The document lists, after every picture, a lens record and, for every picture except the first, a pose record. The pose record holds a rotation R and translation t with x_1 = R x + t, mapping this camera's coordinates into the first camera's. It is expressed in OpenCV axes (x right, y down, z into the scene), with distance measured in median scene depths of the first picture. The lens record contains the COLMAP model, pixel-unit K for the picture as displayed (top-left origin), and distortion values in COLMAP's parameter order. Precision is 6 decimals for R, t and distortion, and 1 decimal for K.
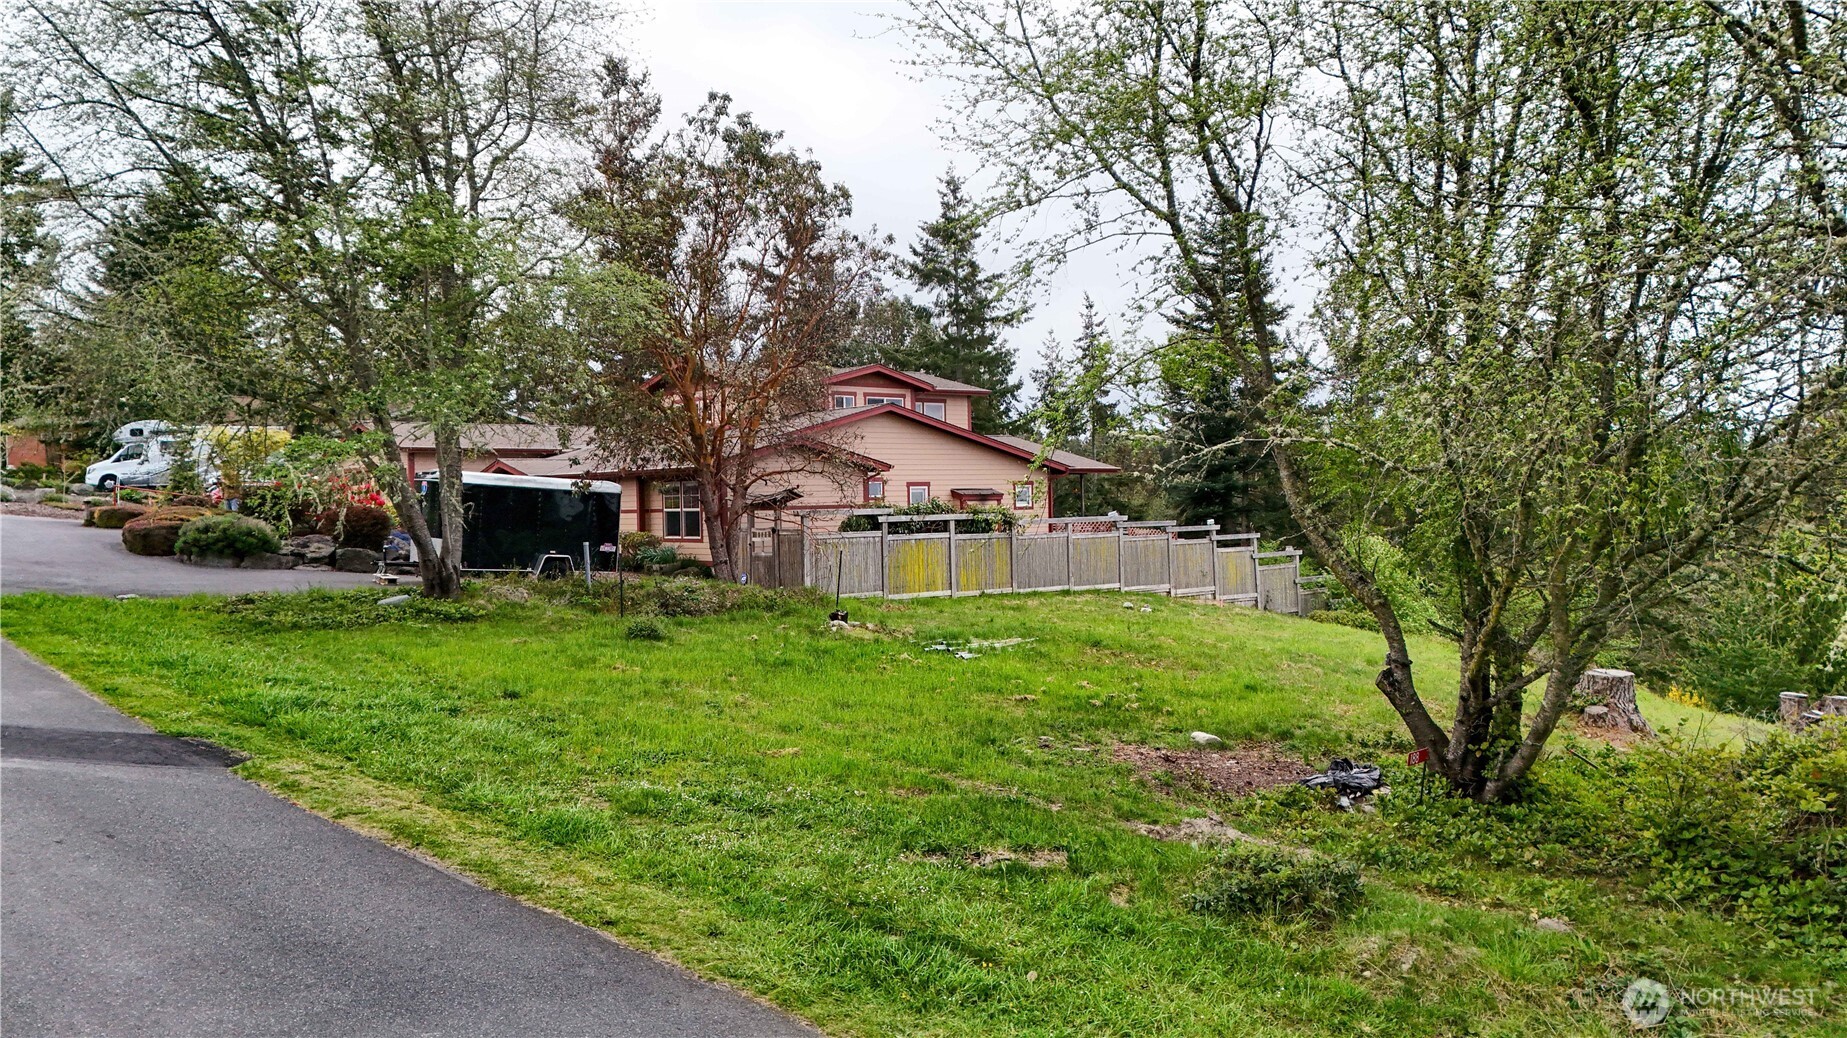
lens RADIAL K [[1353.1, 0, 917.5], [0, 1353.1, 521.2], [0, 0, 1]] dist [0.095261, -0.085235]
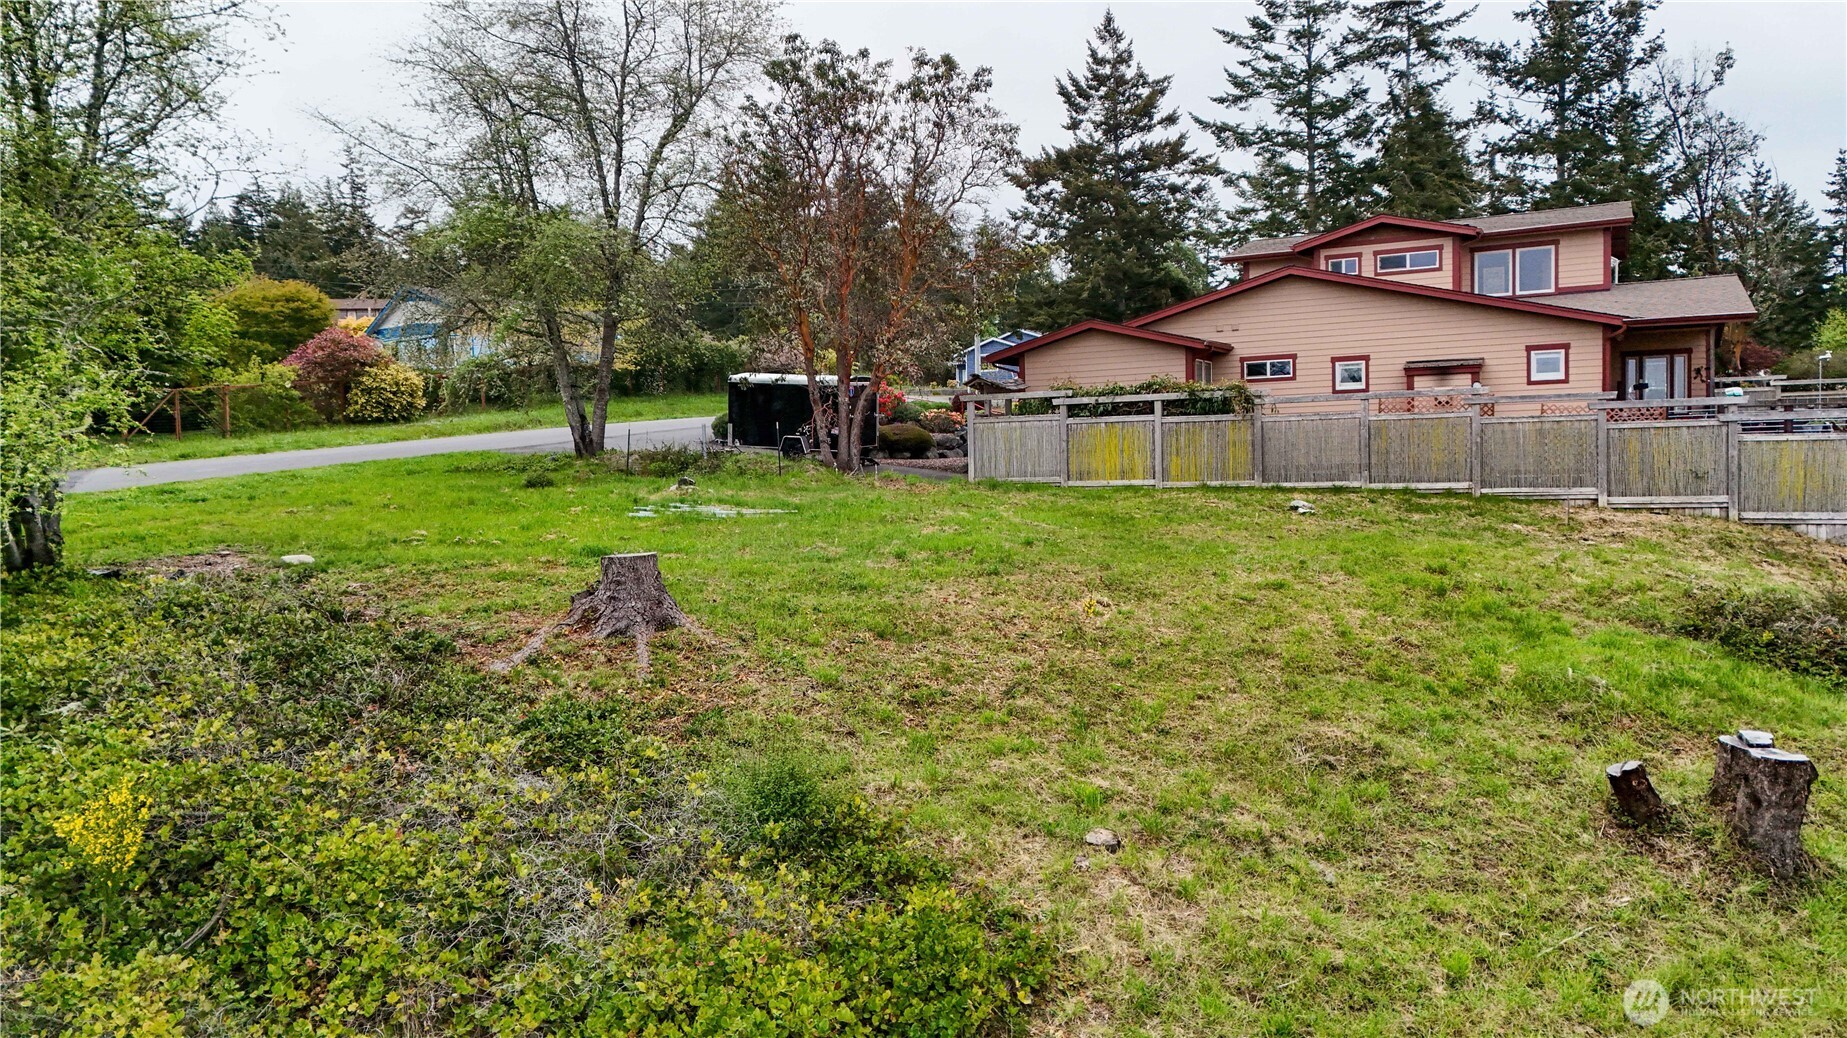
lens RADIAL K [[1353.1, 0, 919.9], [0, 1353.1, 514.8], [0, 0, 1]] dist [0.095261, -0.085235]
pose [[0.403348, 0.049188, -0.913724, 0.784372], [0.005126, 0.998417, 0.056011, 0.023453], [0.915032, -0.027275, 0.402457, 0.496586]]
